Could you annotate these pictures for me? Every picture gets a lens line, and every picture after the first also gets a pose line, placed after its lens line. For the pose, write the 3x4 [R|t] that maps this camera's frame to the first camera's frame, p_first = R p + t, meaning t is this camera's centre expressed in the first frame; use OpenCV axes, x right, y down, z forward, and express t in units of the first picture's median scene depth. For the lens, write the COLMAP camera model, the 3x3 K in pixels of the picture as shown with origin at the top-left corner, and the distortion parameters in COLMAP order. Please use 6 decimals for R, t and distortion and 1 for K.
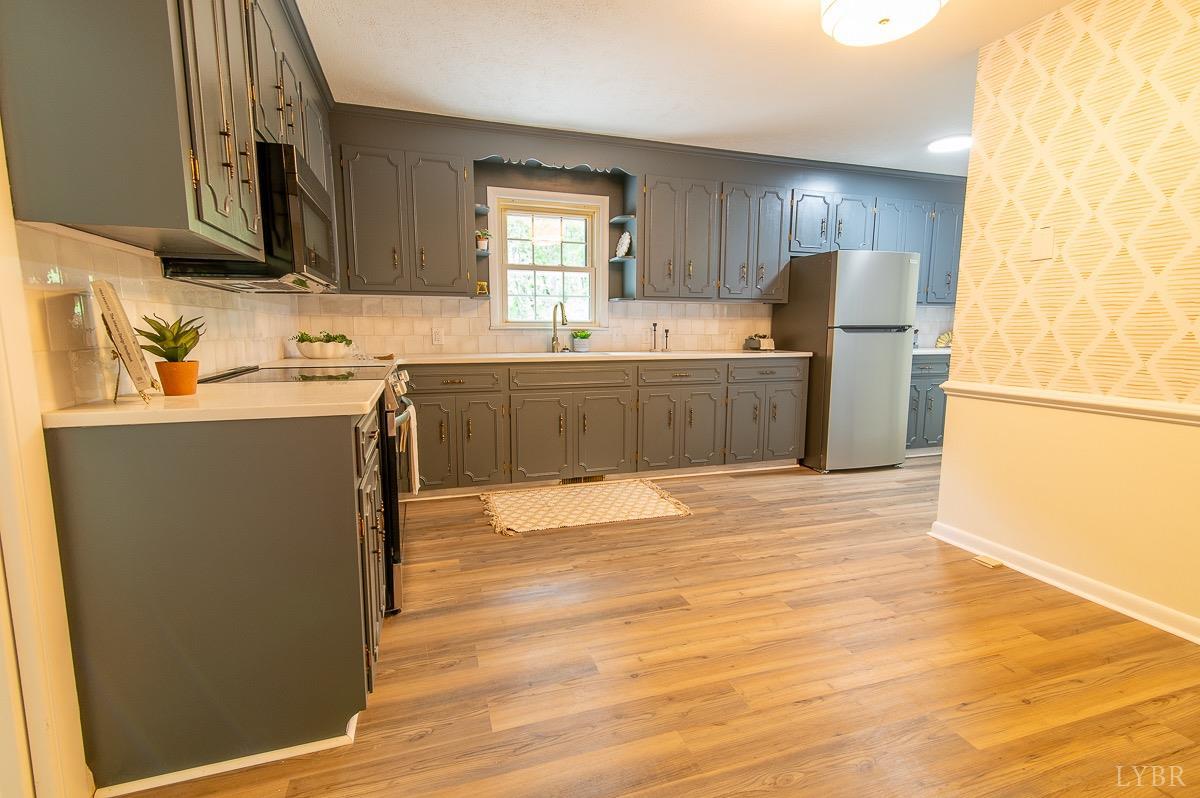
lens RADIAL K [[551.0, 0, 599.7], [0, 551.0, 396.0], [0, 0, 1]] dist [0.014396, -0.001360]
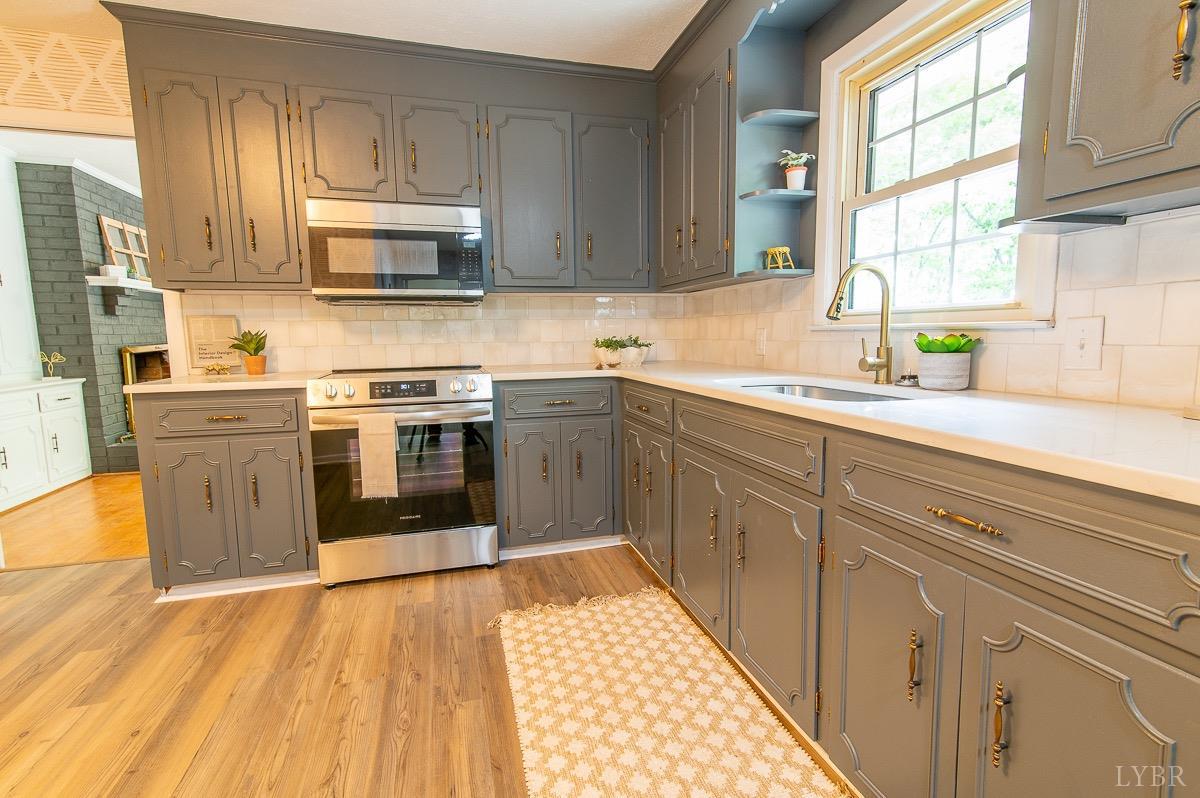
lens RADIAL K [[564.2, 0, 597.1], [0, 564.2, 397.7], [0, 0, 1]] dist [0.020556, -0.003364]
pose [[-0.049186, 0.109987, -0.992715, 0.424541], [-0.108212, 0.987481, 0.114769, -0.109000], [0.992910, 0.113069, -0.036669, 0.922066]]
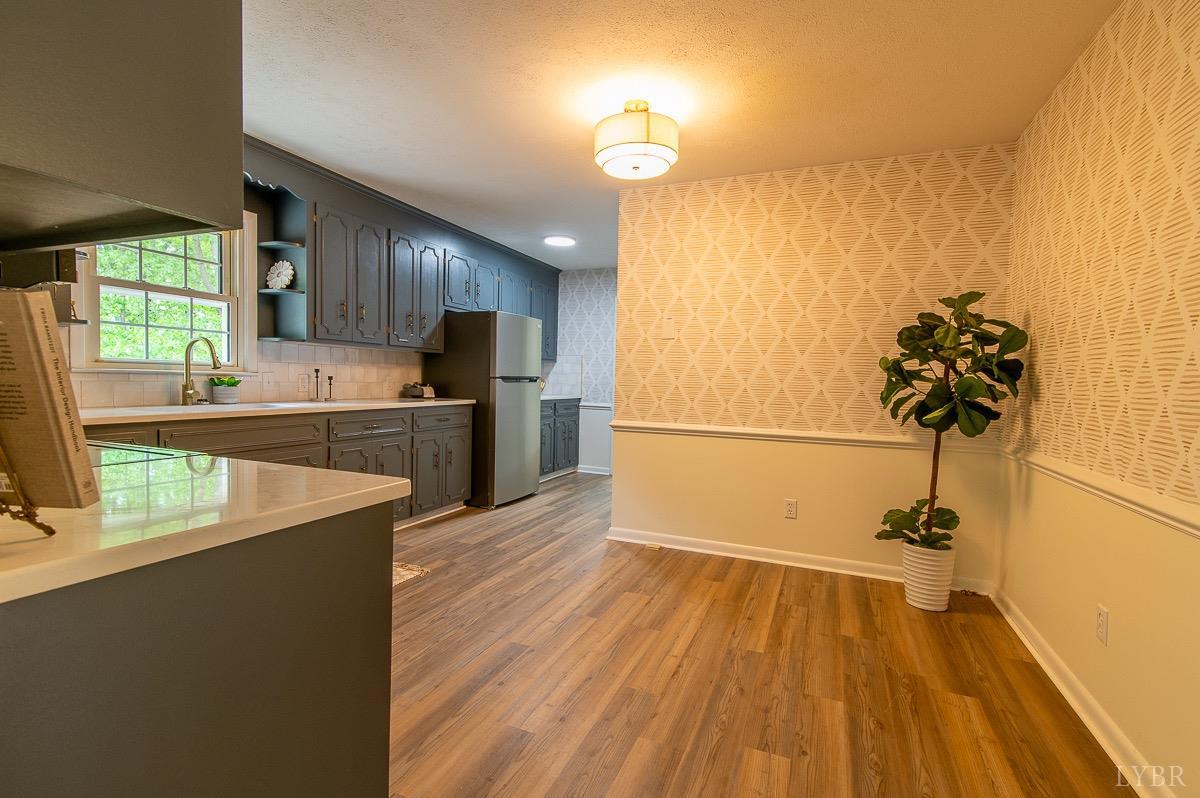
lens RADIAL K [[551.0, 0, 611.4], [0, 551.0, 395.2], [0, 0, 1]] dist [0.014396, -0.001360]
pose [[0.644267, -0.008155, 0.764757, -0.326706], [0.069859, 0.996390, -0.048228, -0.019493], [-0.761604, 0.084497, 0.642511, 0.107288]]
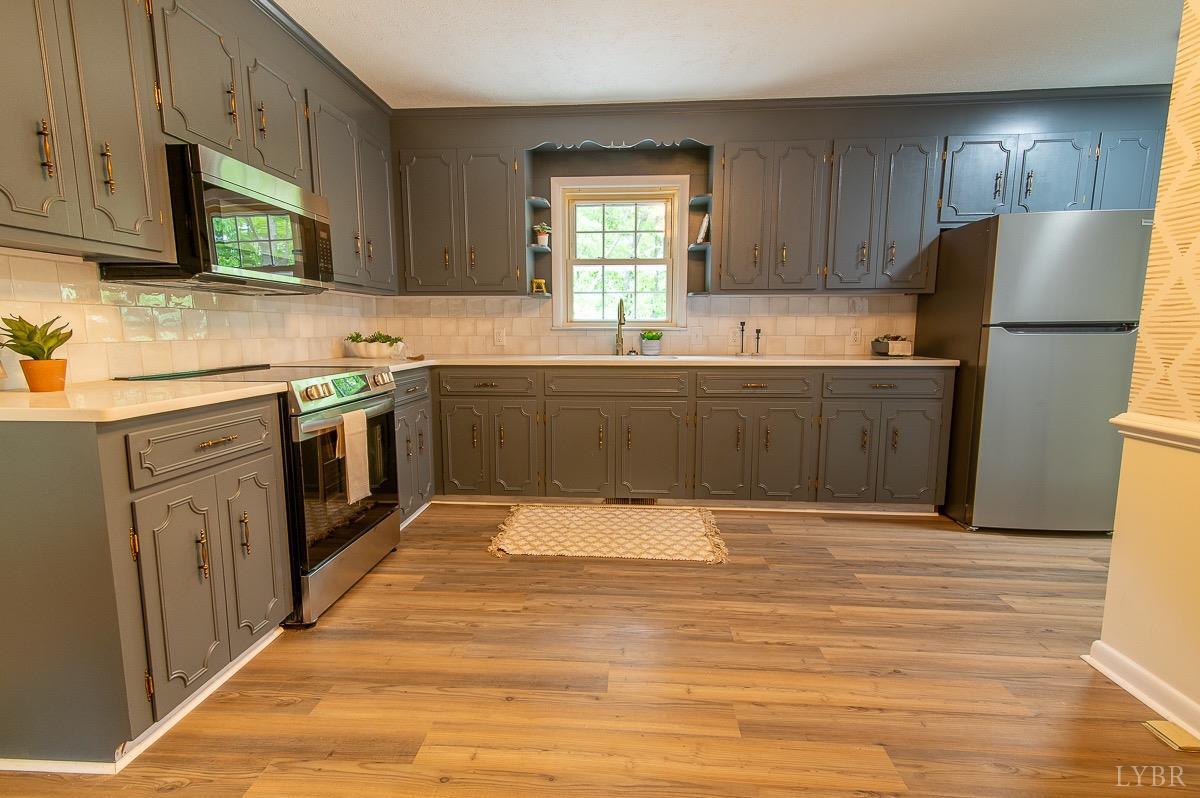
lens RADIAL K [[551.0, 0, 594.4], [0, 551.0, 396.8], [0, 0, 1]] dist [0.014396, -0.001360]
pose [[0.925070, 0.043359, -0.377313, 0.257421], [-0.043431, 0.999022, 0.008320, -0.019746], [0.377305, 0.008690, 0.926048, 0.177912]]
